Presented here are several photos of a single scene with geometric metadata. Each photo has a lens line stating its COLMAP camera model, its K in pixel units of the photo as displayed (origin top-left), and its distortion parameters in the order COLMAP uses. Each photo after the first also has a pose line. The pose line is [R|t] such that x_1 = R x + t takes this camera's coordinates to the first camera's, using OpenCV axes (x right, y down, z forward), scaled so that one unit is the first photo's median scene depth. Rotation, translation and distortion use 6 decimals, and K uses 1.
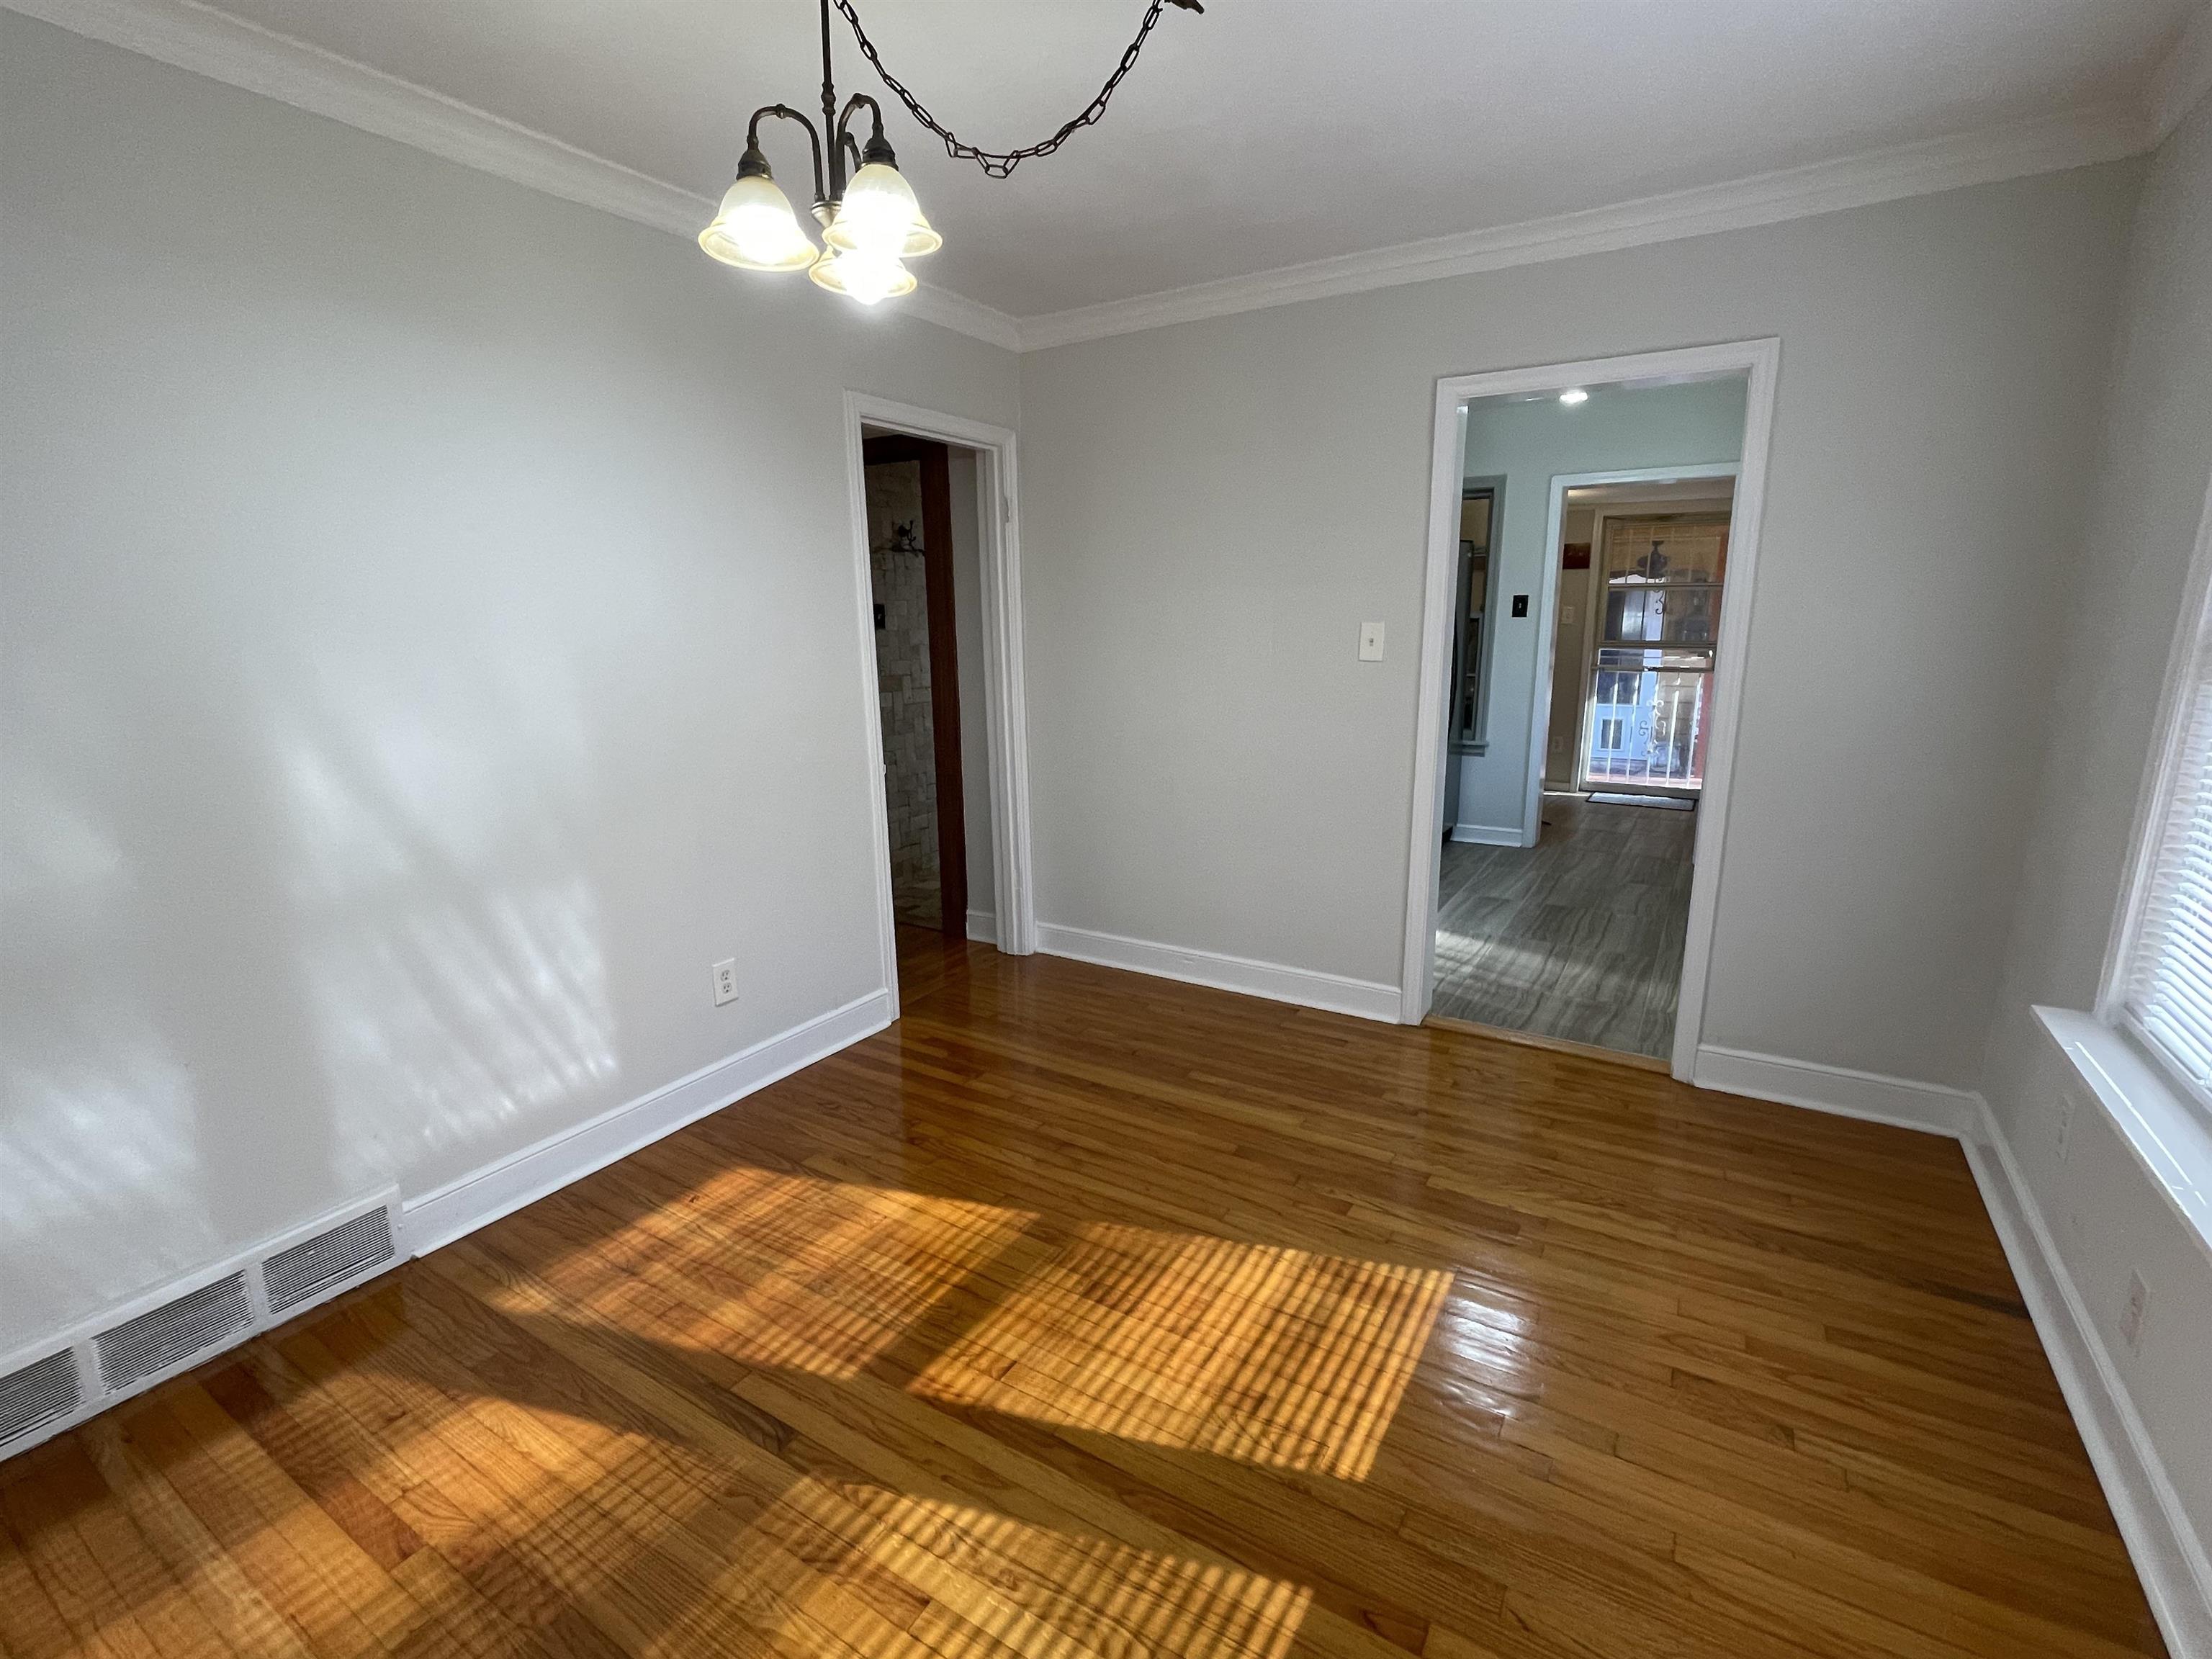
lens RADIAL K [[1004.2, 0, 1110.4], [0, 1004.2, 831.2], [0, 0, 1]] dist [-0.004725, 0.001091]
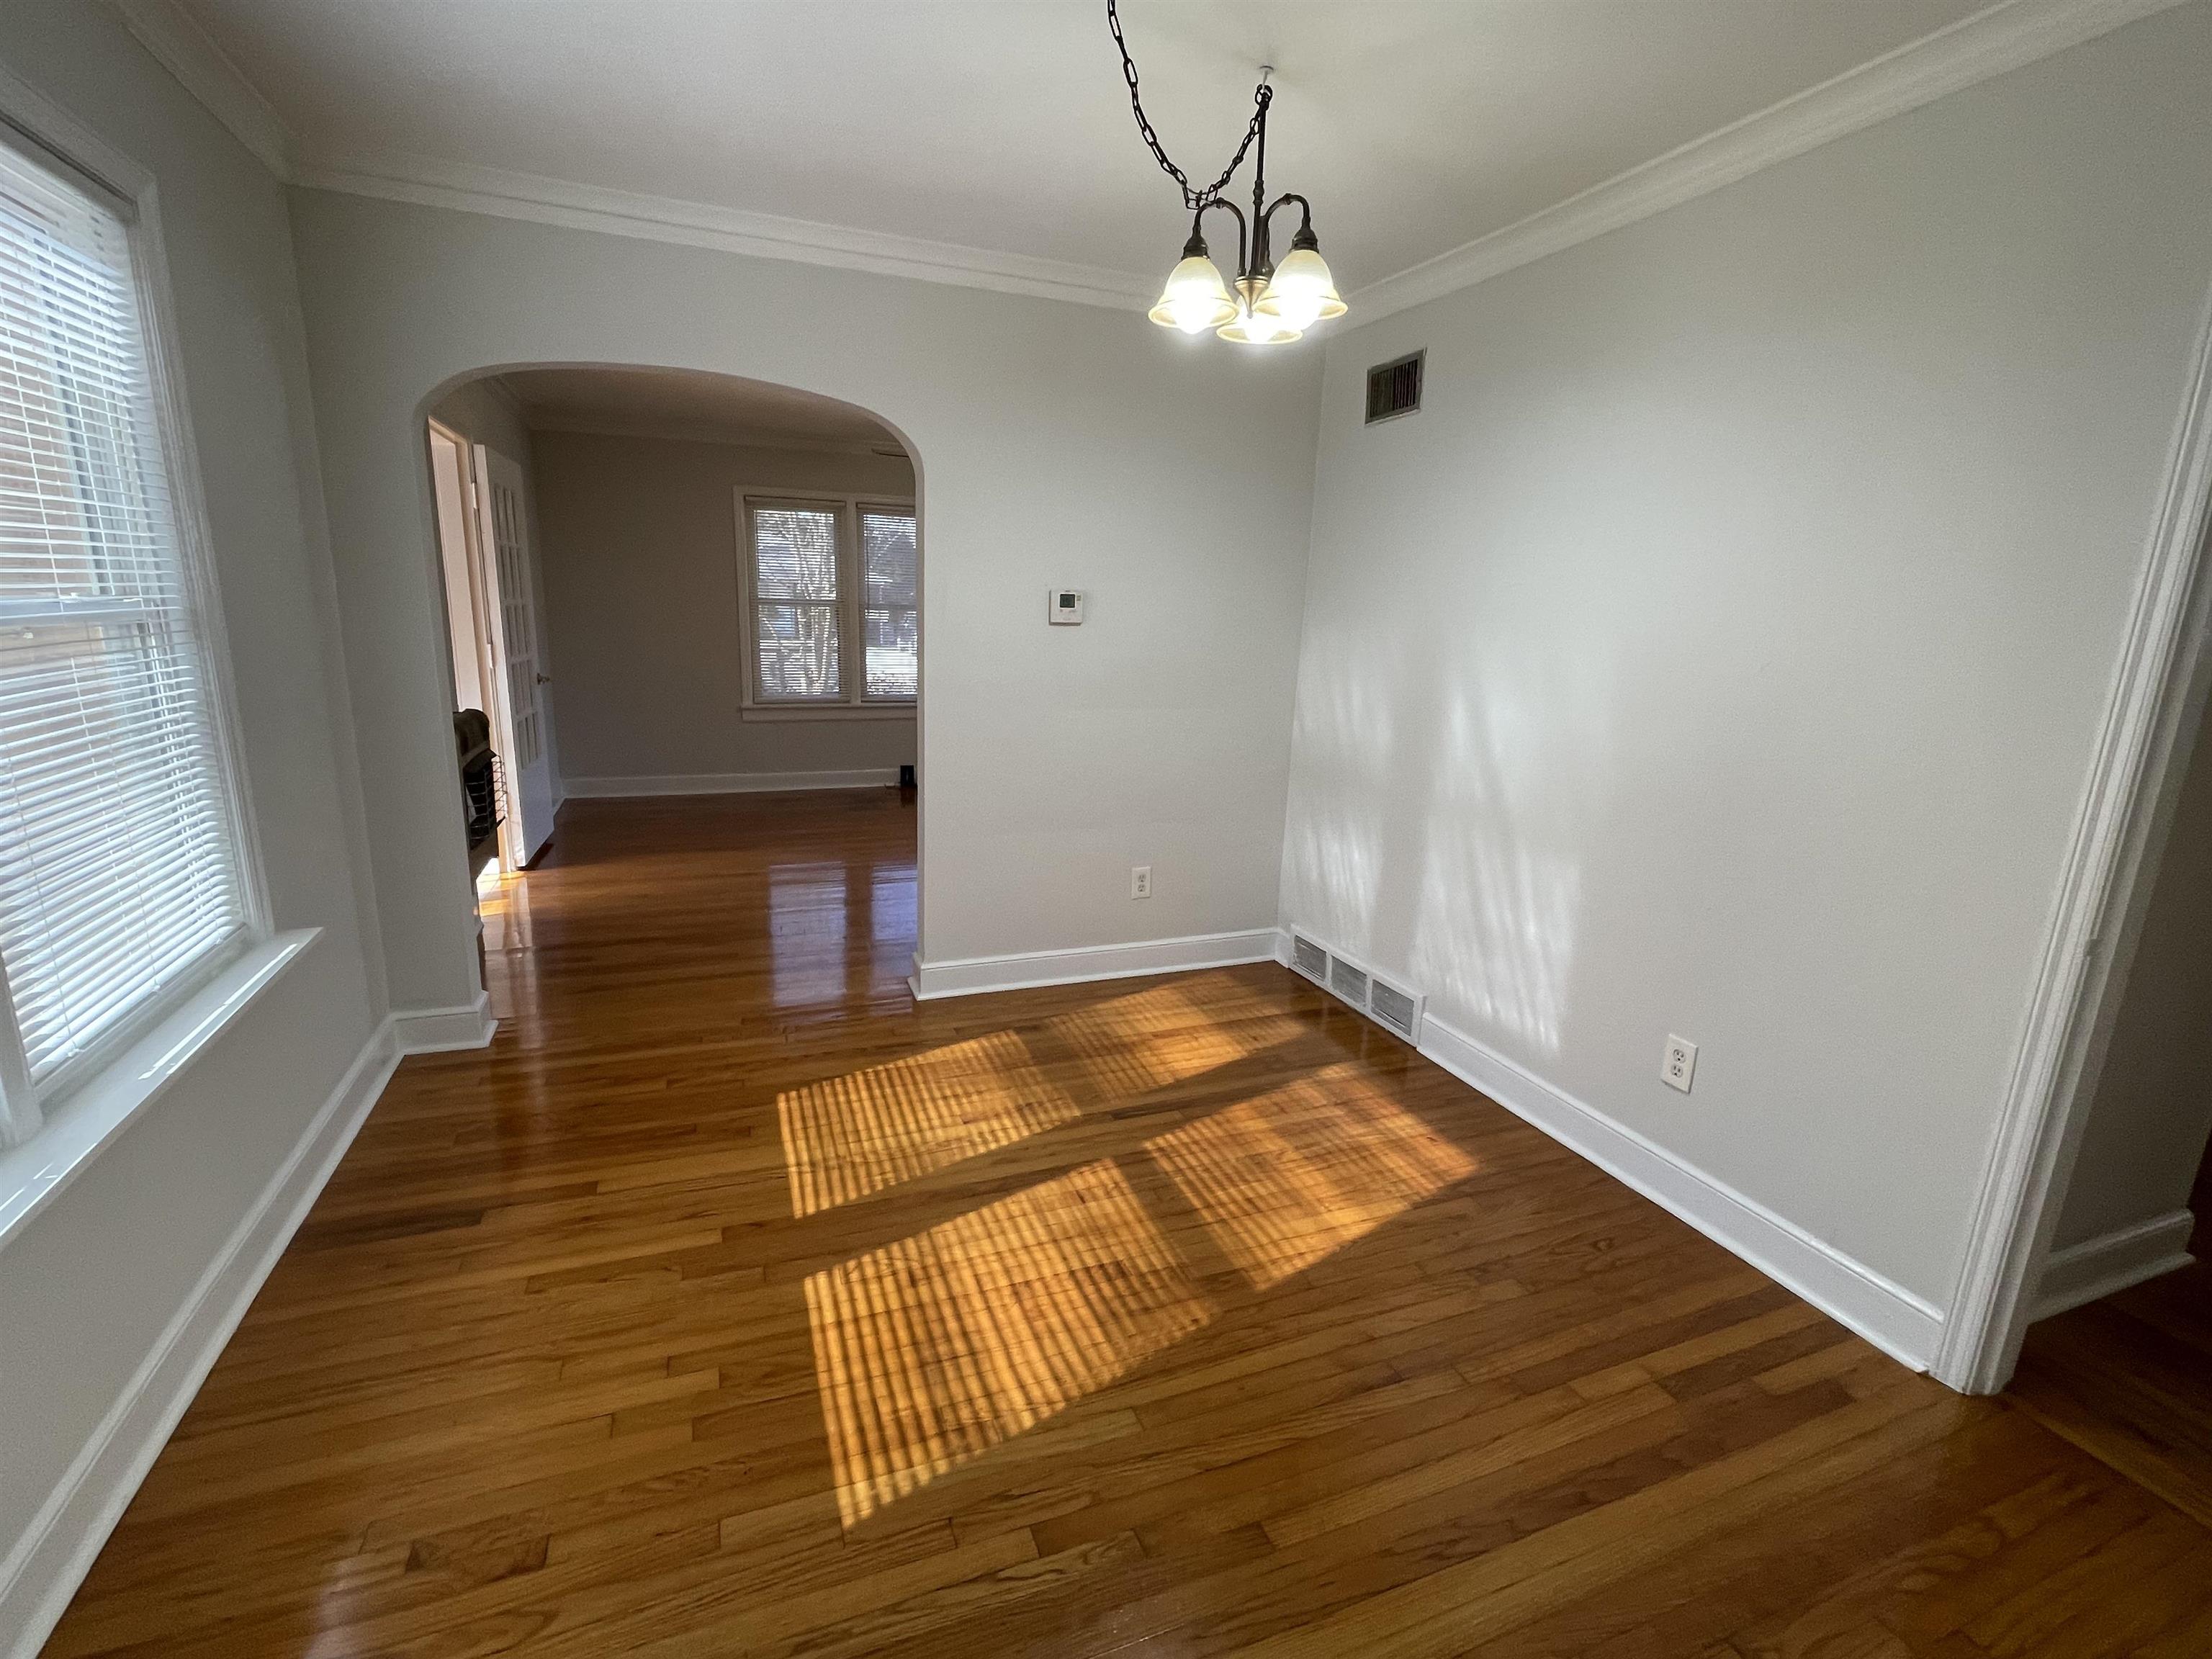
lens RADIAL K [[1004.2, 0, 1091.2], [0, 1004.2, 829.2], [0, 0, 1]] dist [-0.004725, 0.001091]
pose [[-0.605051, 0.169285, -0.777982, 0.757405], [-0.196641, 0.915092, 0.352050, -0.323478], [0.771522, 0.365992, -0.520389, 1.418646]]
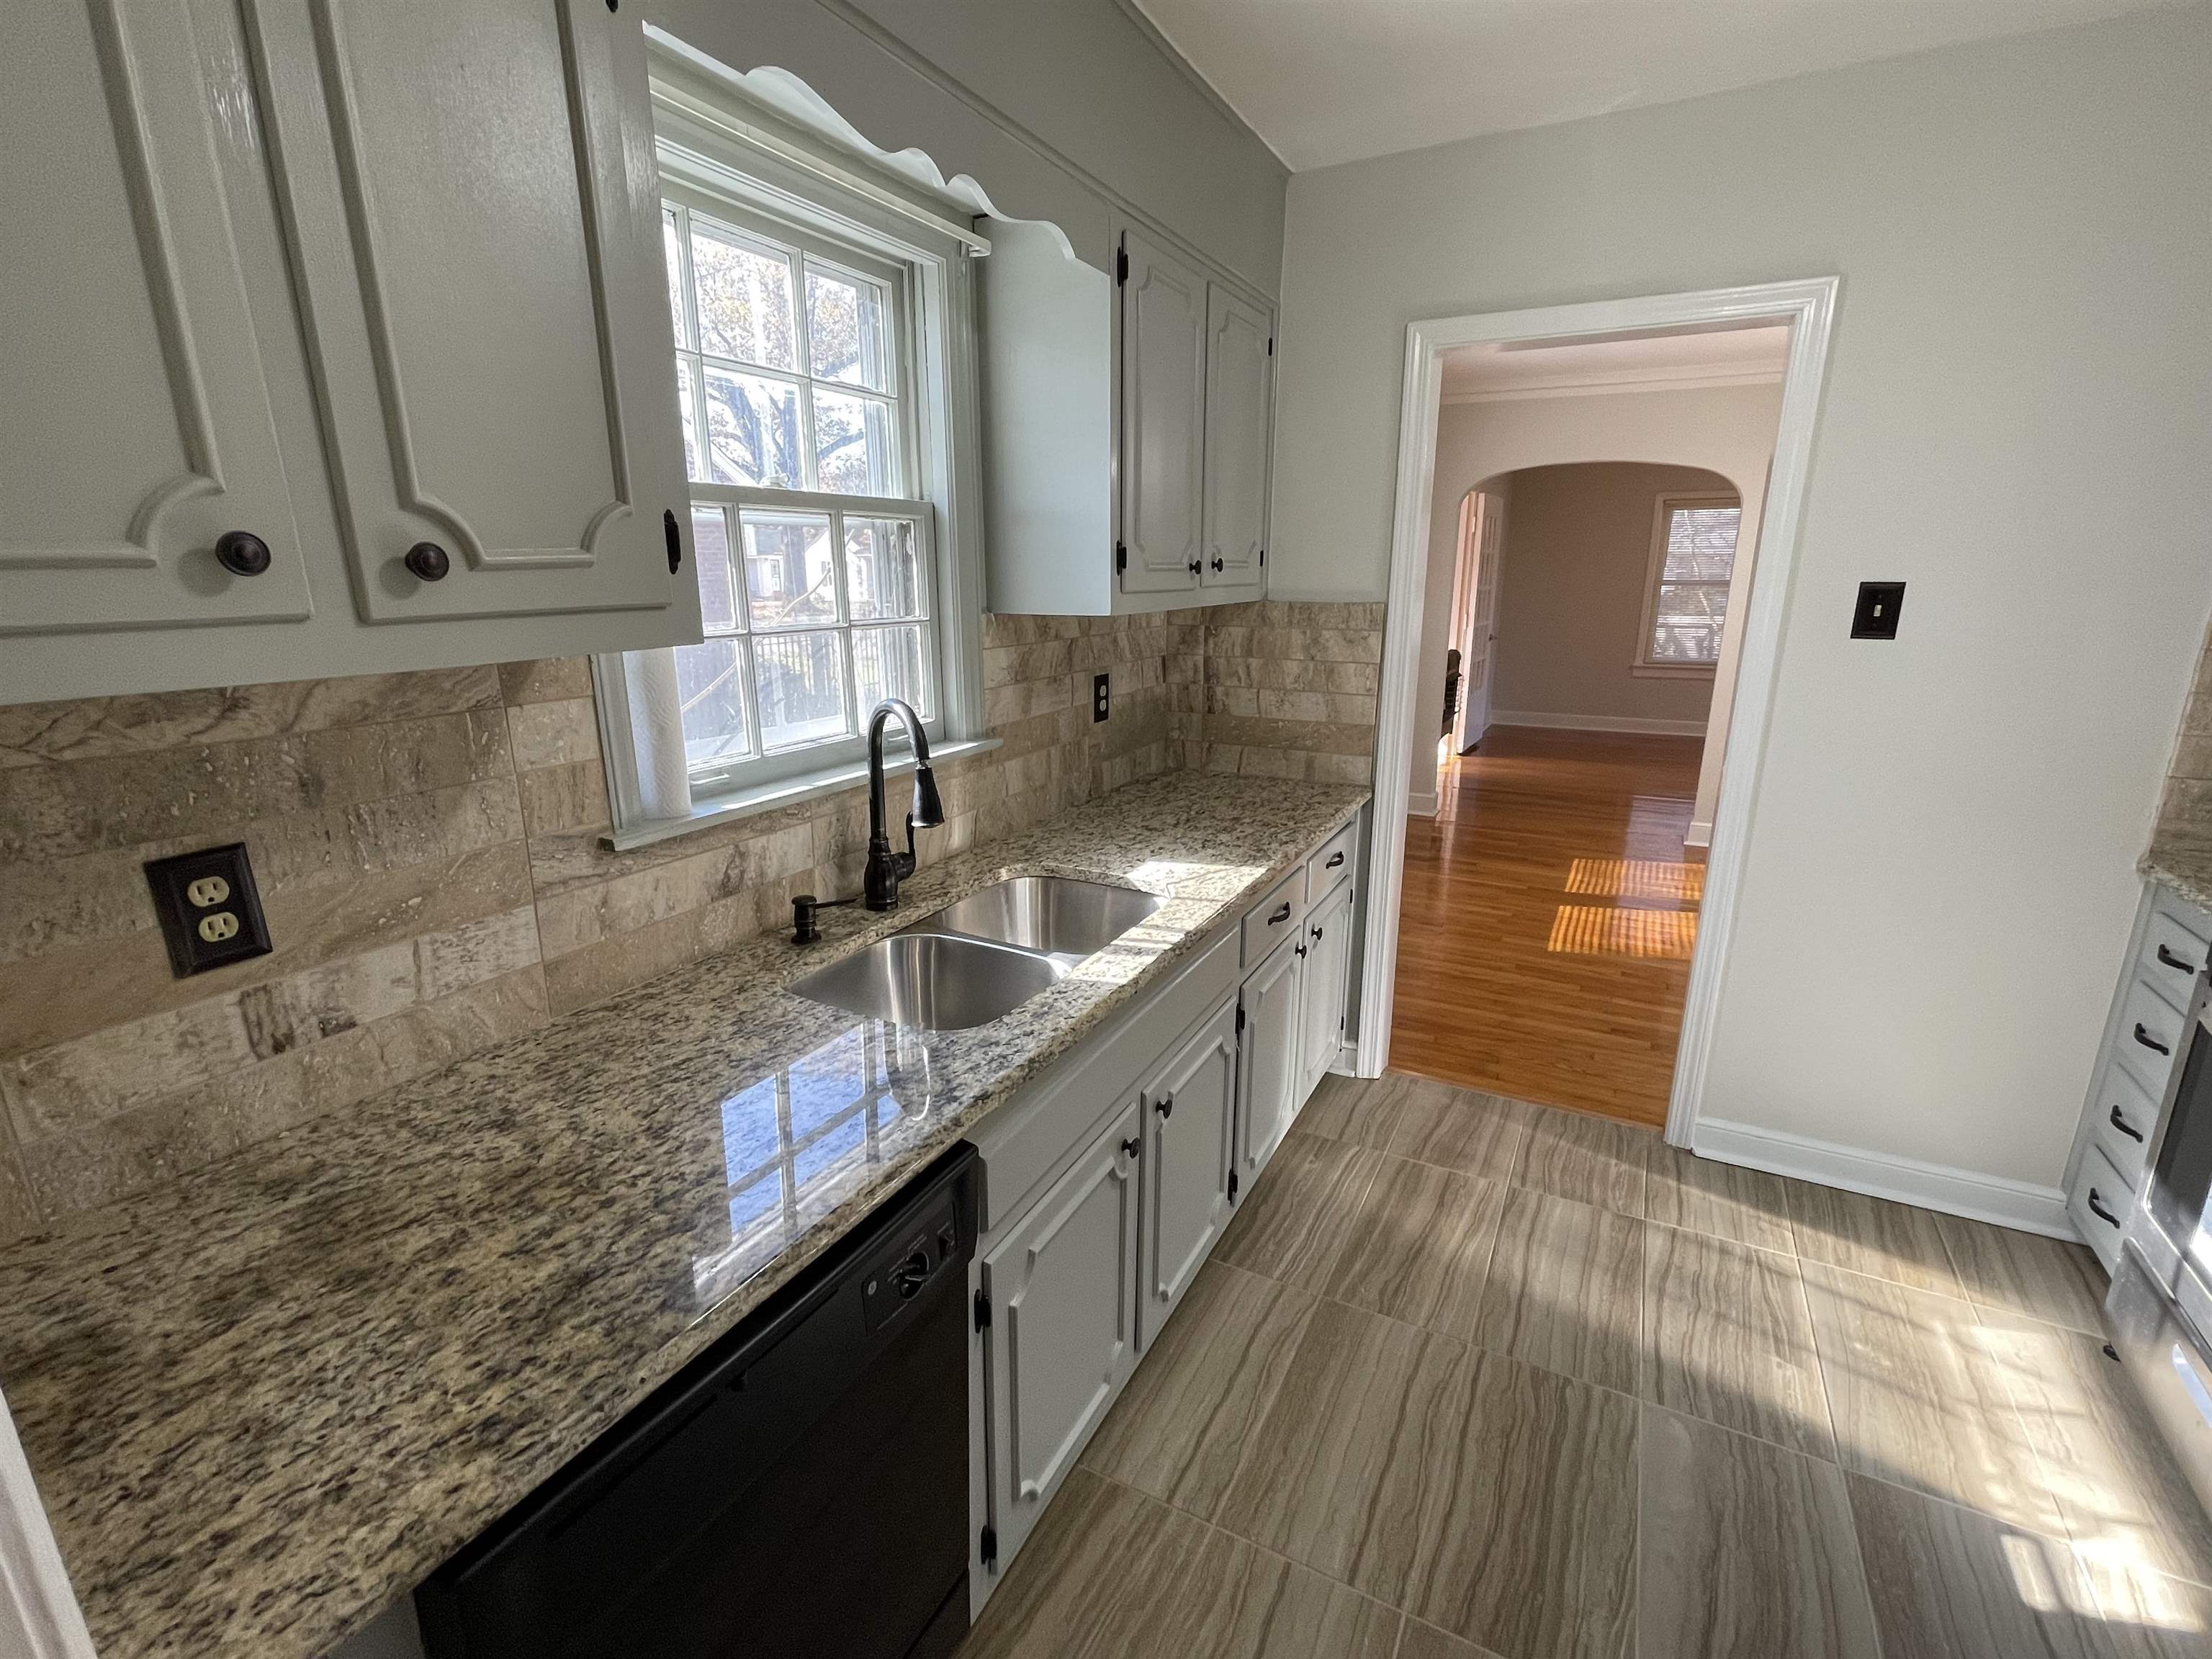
lens RADIAL K [[1004.2, 0, 1099.7], [0, 1004.2, 842.0], [0, 0, 1]] dist [-0.004725, 0.001091]
pose [[-0.997991, 0.034764, -0.052965, 1.349059], [0.006039, 0.884399, 0.466692, -0.652721], [0.063066, 0.465435, -0.882832, 2.672766]]
